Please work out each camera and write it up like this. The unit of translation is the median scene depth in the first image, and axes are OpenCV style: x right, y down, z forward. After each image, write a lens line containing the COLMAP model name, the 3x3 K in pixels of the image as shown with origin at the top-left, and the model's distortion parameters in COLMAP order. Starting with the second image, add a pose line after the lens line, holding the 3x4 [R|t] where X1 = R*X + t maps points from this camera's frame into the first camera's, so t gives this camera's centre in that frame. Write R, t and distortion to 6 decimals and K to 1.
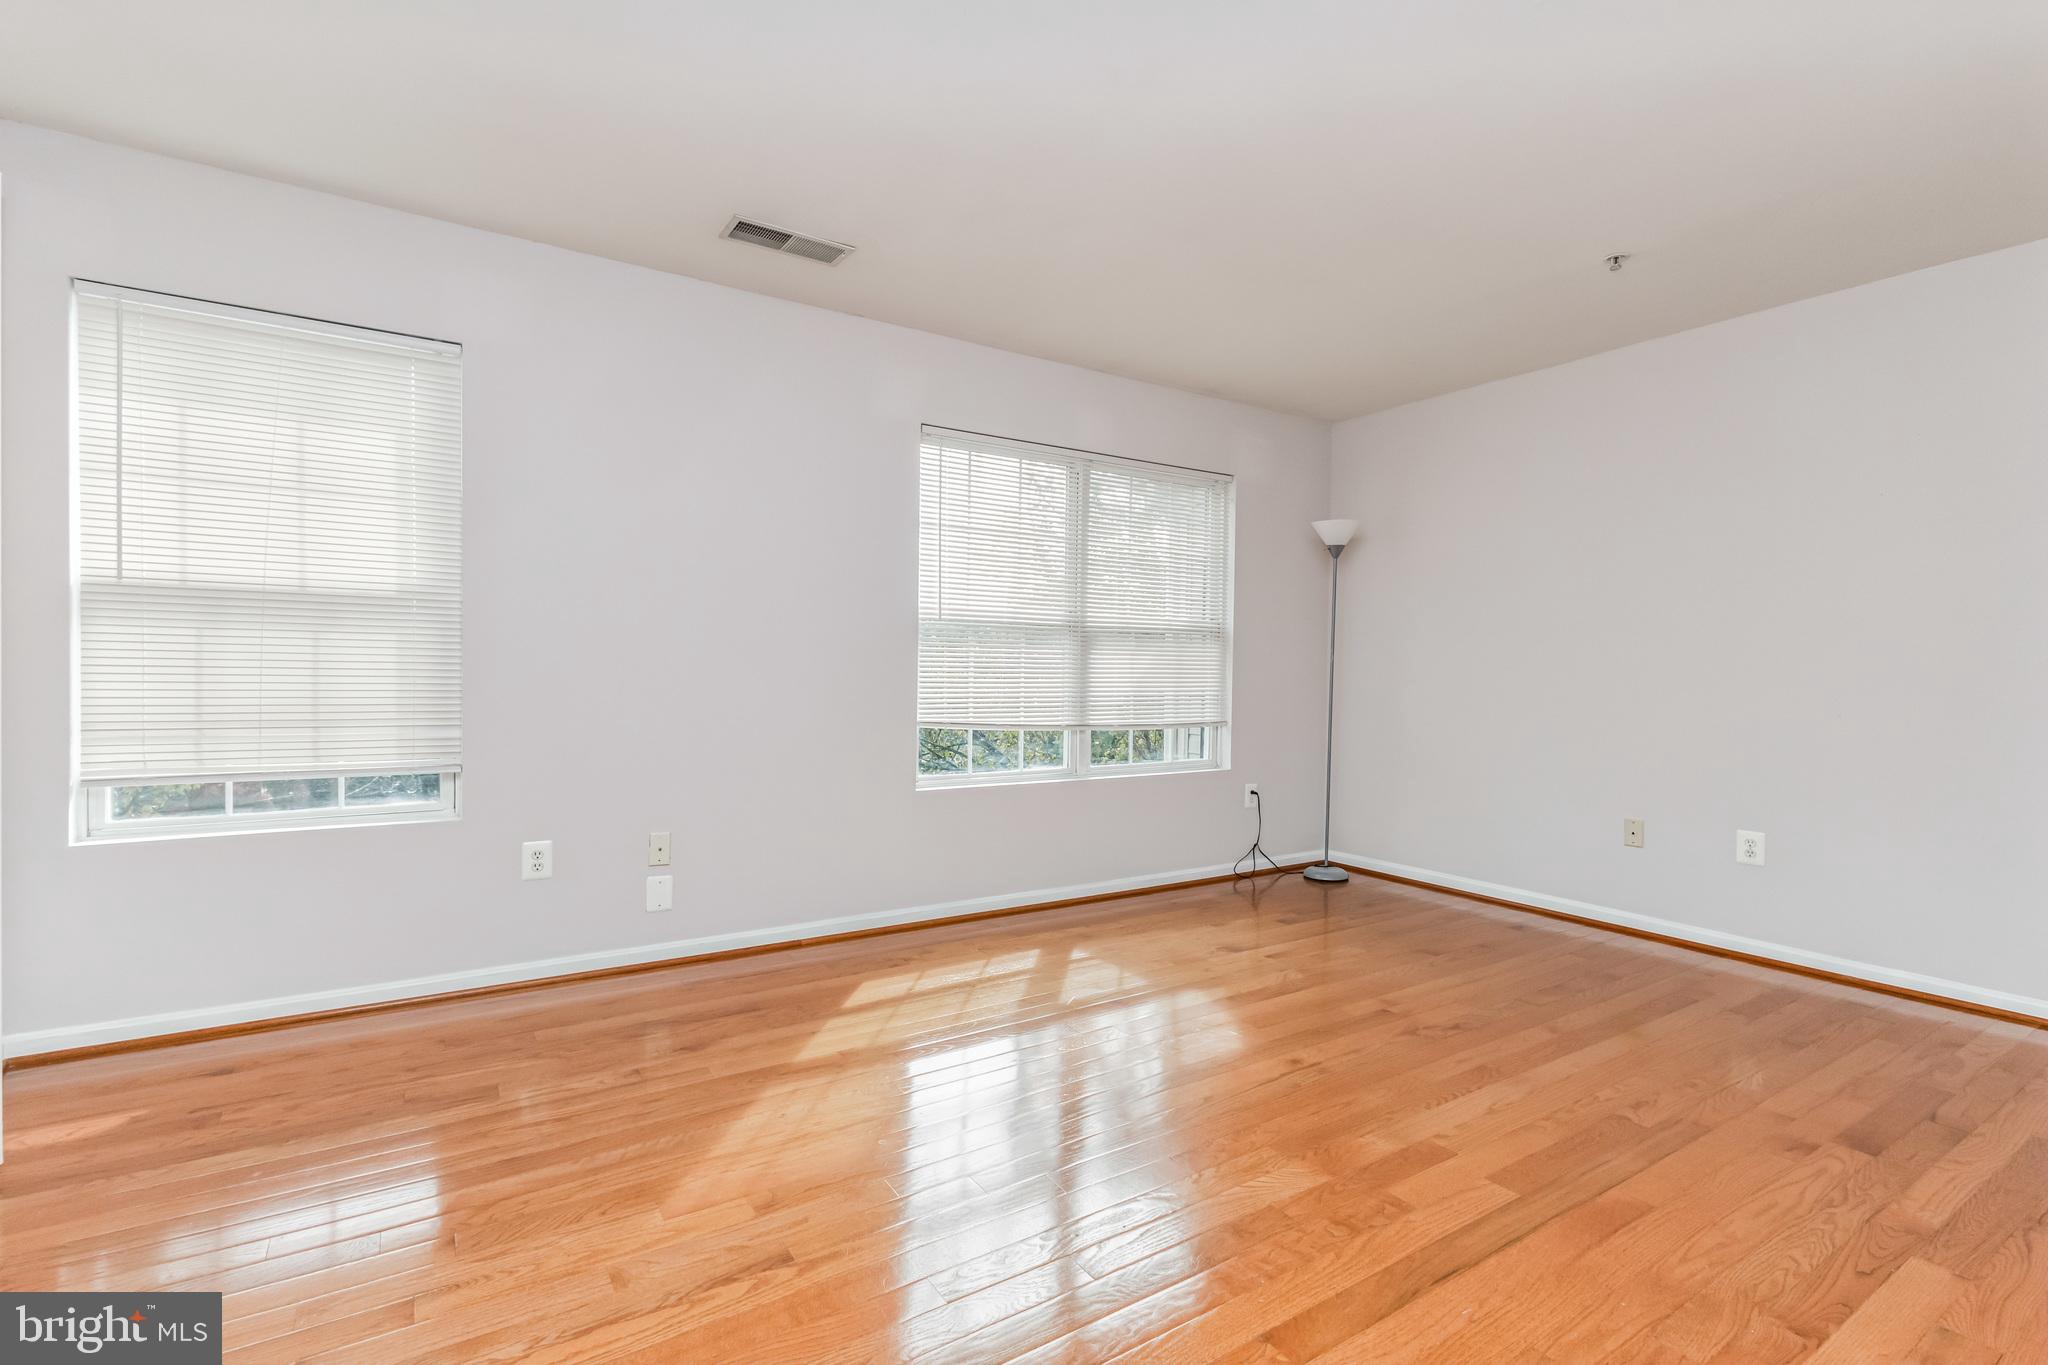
lens RADIAL K [[954.2, 0, 1025.0], [0, 954.2, 661.2], [0, 0, 1]] dist [0.003982, 0.000057]
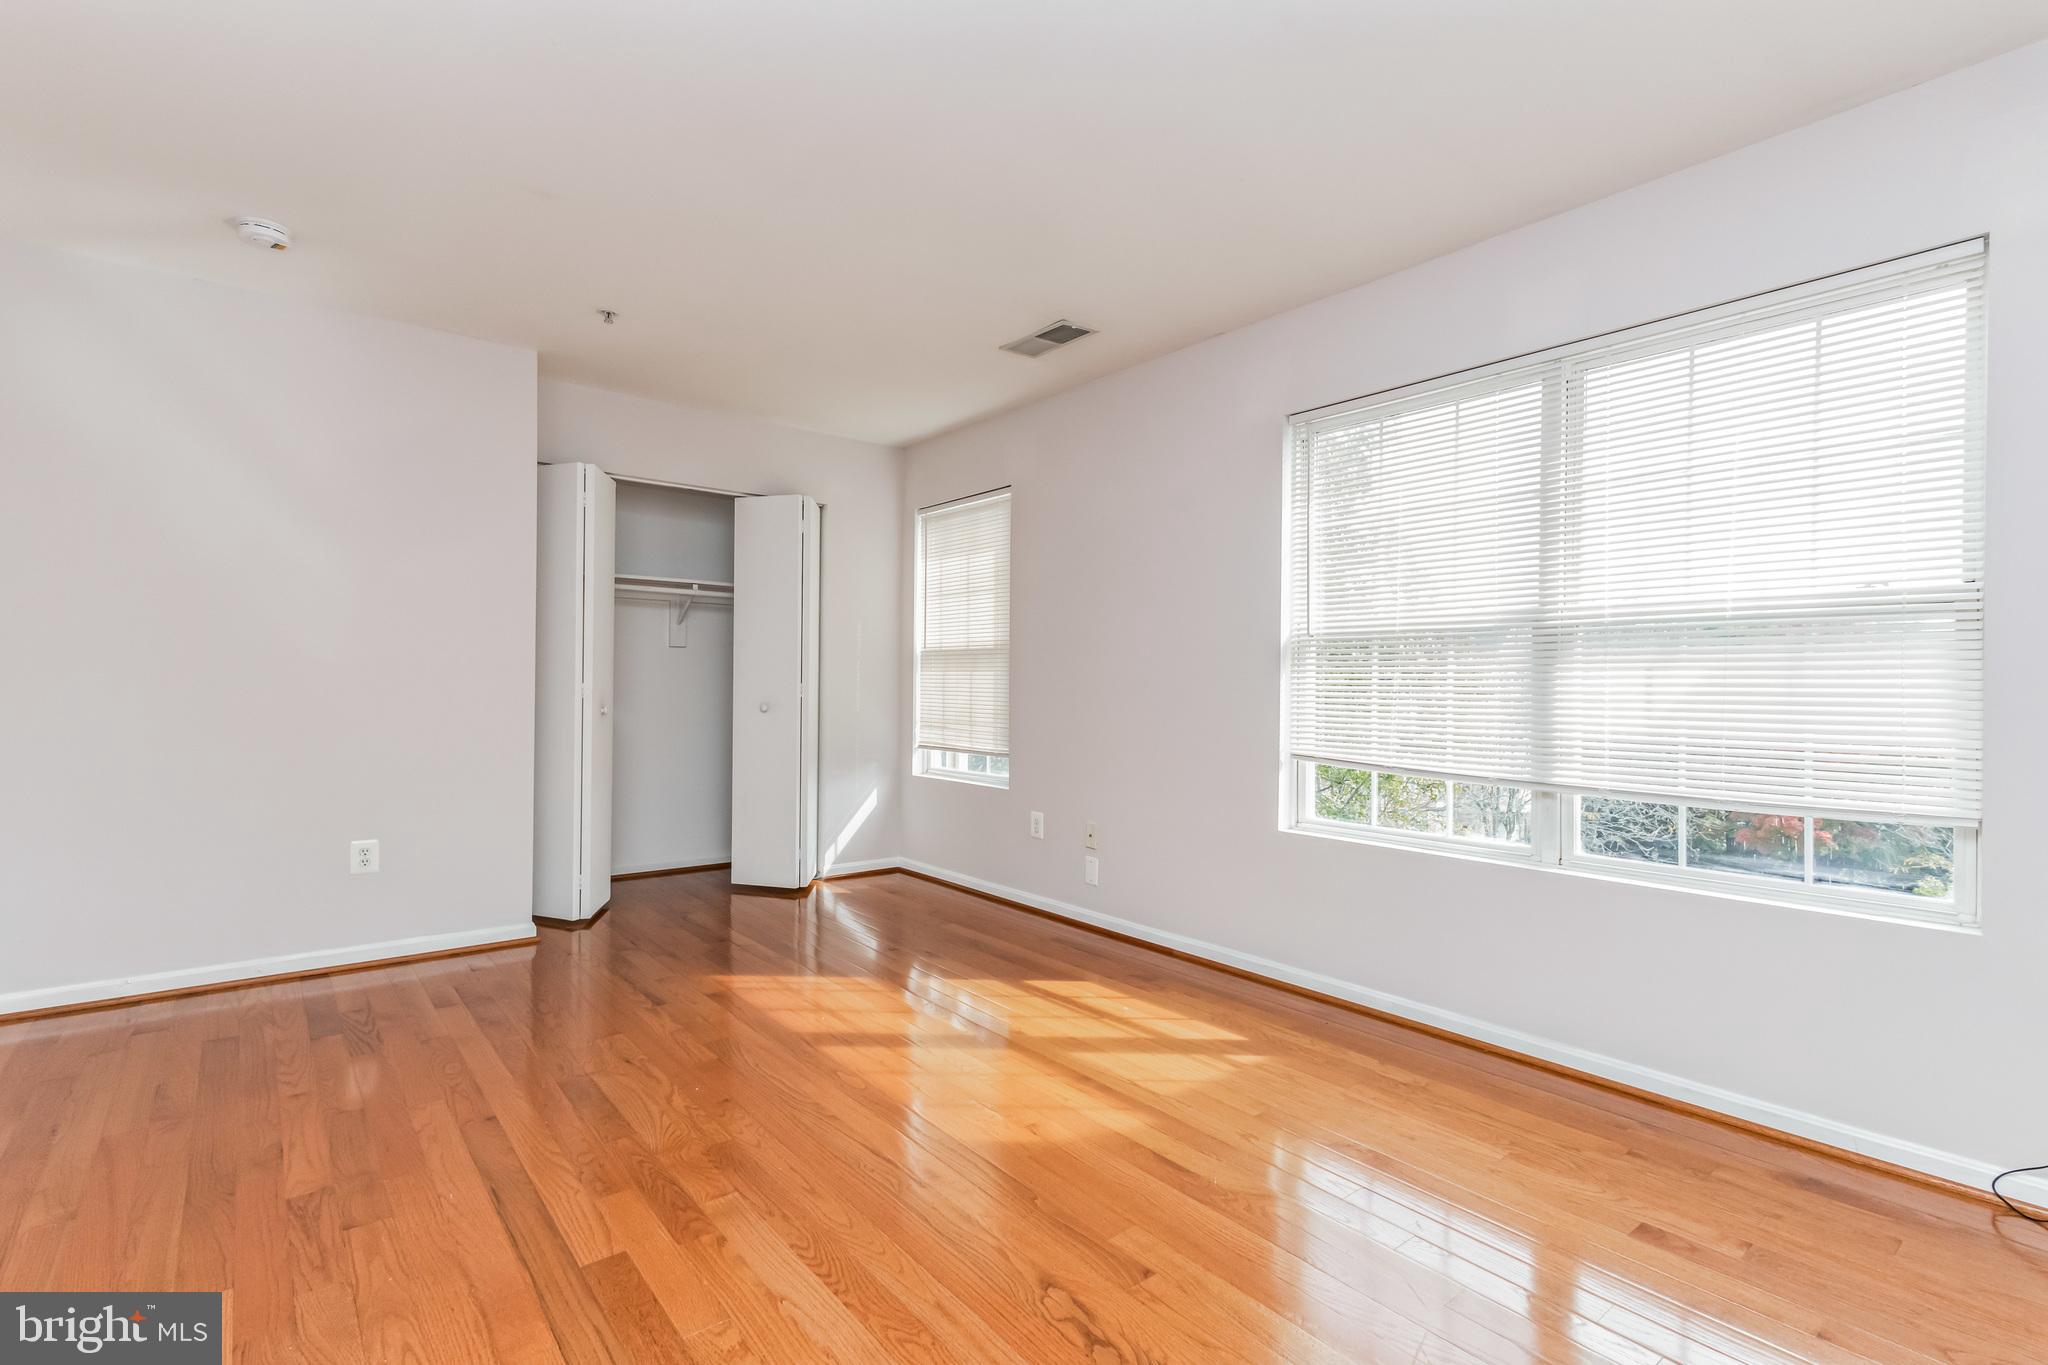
lens RADIAL K [[959.1, 0, 1024.0], [0, 959.1, 682.5], [0, 0, 1]] dist [0.009372, -0.000232]
pose [[0.092414, -0.013450, -0.995630, 0.924278], [0.001162, 0.999910, -0.013400, 0.012122], [0.995720, 0.000081, 0.092421, 0.837170]]
